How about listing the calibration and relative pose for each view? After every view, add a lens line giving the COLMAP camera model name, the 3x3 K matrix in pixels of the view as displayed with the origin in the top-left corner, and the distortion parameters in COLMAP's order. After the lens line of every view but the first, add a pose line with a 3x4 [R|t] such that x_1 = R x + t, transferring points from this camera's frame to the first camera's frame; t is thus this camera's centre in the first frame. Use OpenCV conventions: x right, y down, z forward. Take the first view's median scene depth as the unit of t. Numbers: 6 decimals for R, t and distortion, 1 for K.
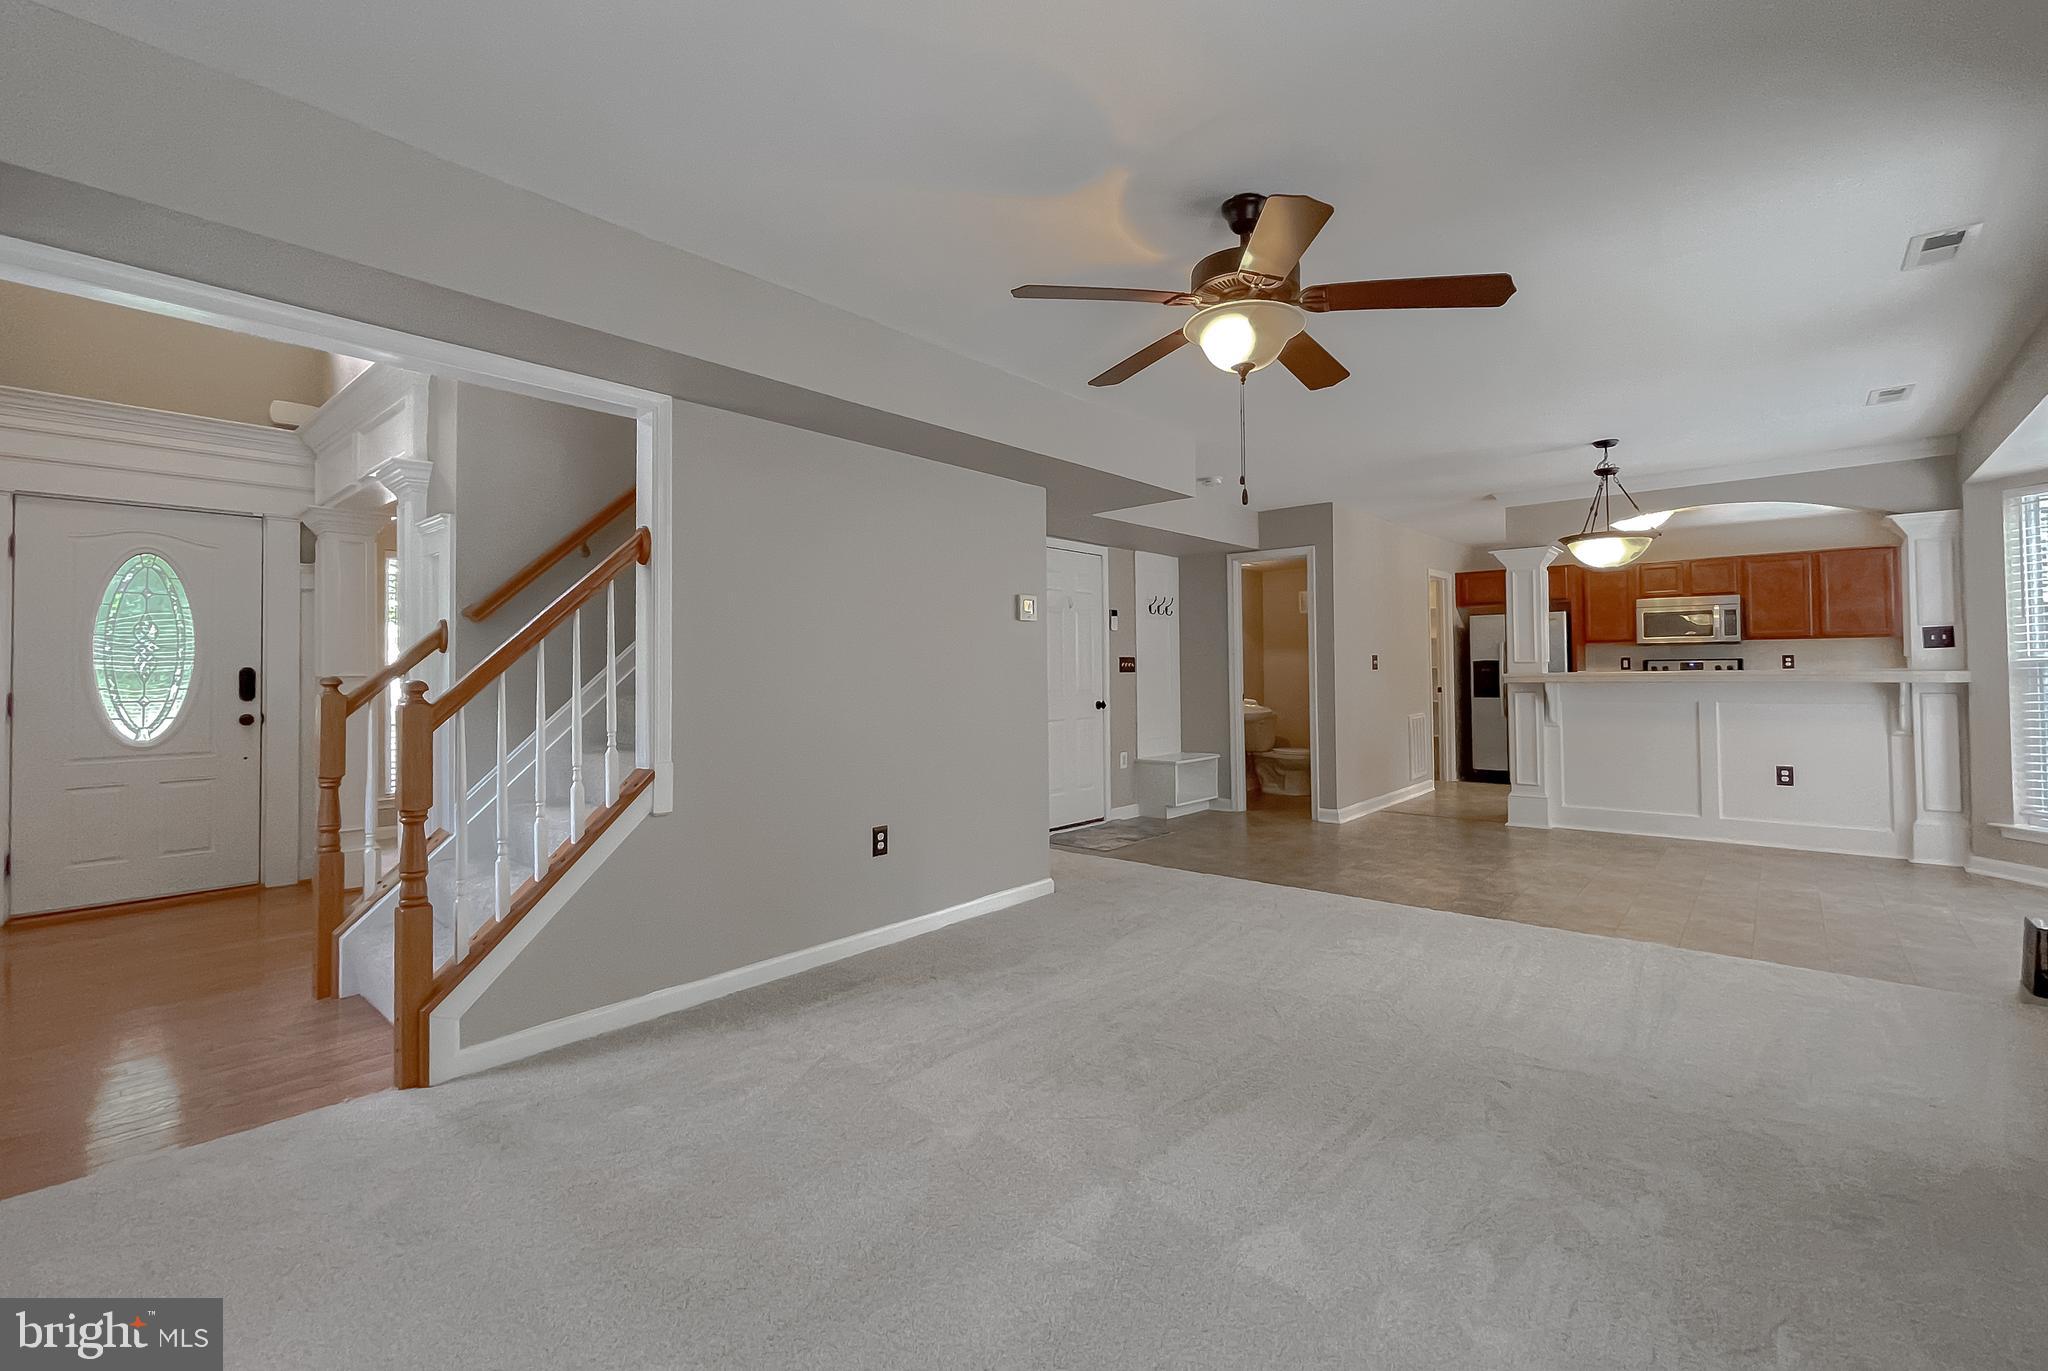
lens RADIAL K [[878.9, 0, 1017.7], [0, 878.9, 654.6], [0, 0, 1]] dist [0.000927, 0.000212]
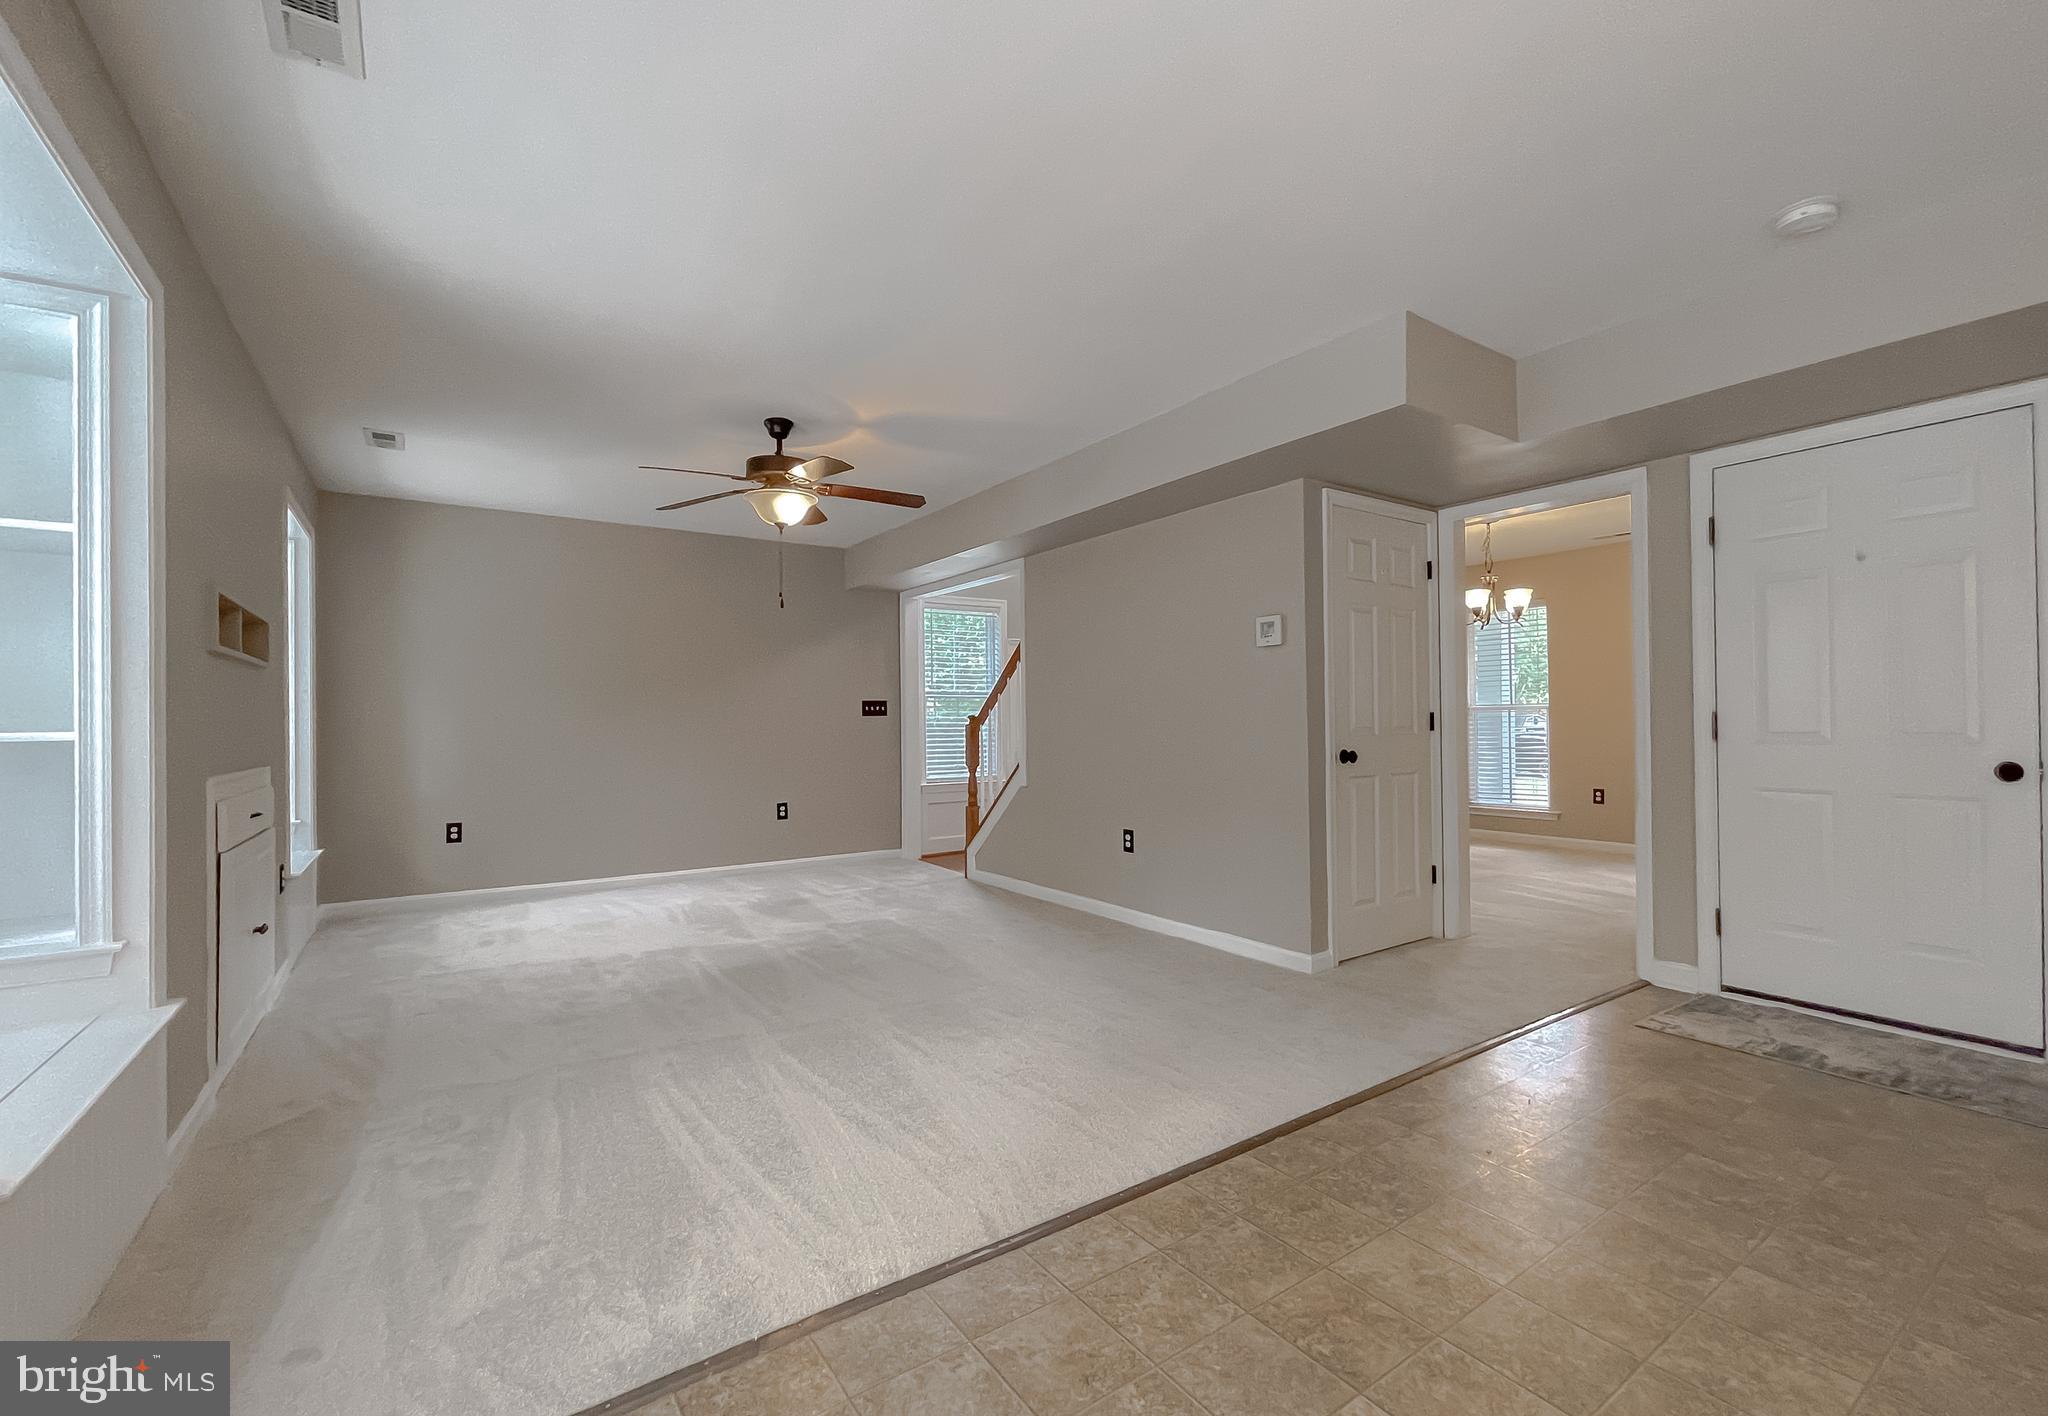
lens RADIAL K [[862.9, 0, 1013.9], [0, 862.9, 714.6], [0, 0, 1]] dist [-0.000154, 0.000437]
pose [[-0.255204, 0.004144, -0.966878, 0.577473], [0.032748, 0.999454, -0.004360, 0.016315], [0.966332, -0.032776, -0.255201, 0.618830]]
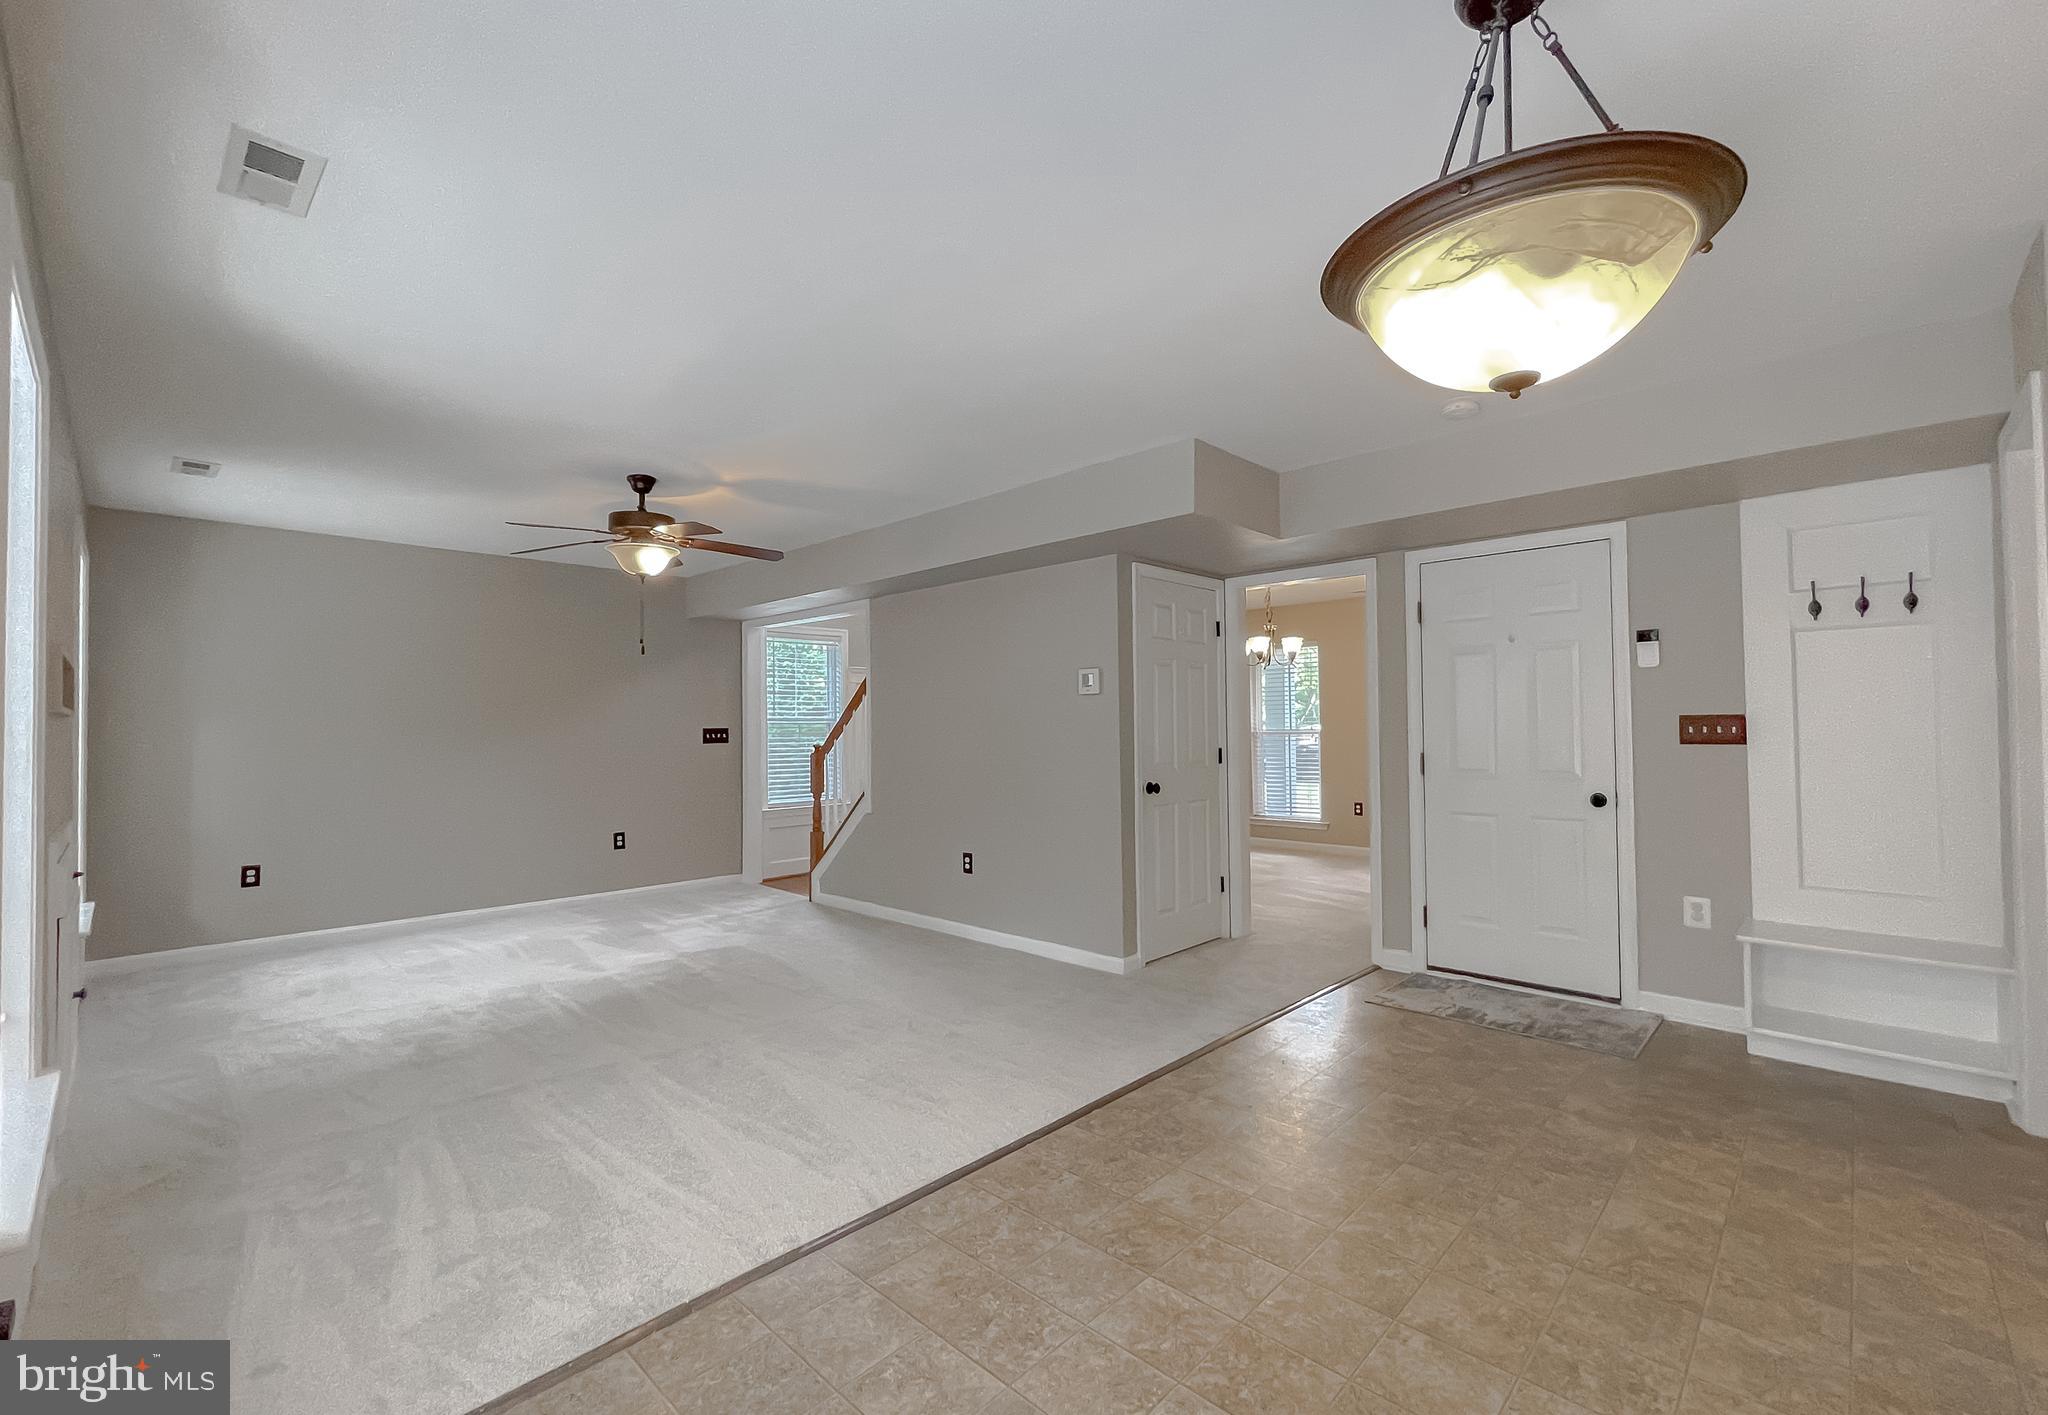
lens RADIAL K [[866.8, 0, 1024.0], [0, 866.8, 707.5], [0, 0, 1]] dist [-0.000223, 0.000038]
pose [[-0.047420, -0.012691, -0.998794, 0.650084], [0.031430, 0.999405, -0.014191, -0.006981], [0.998380, -0.032065, -0.046993, 0.618467]]
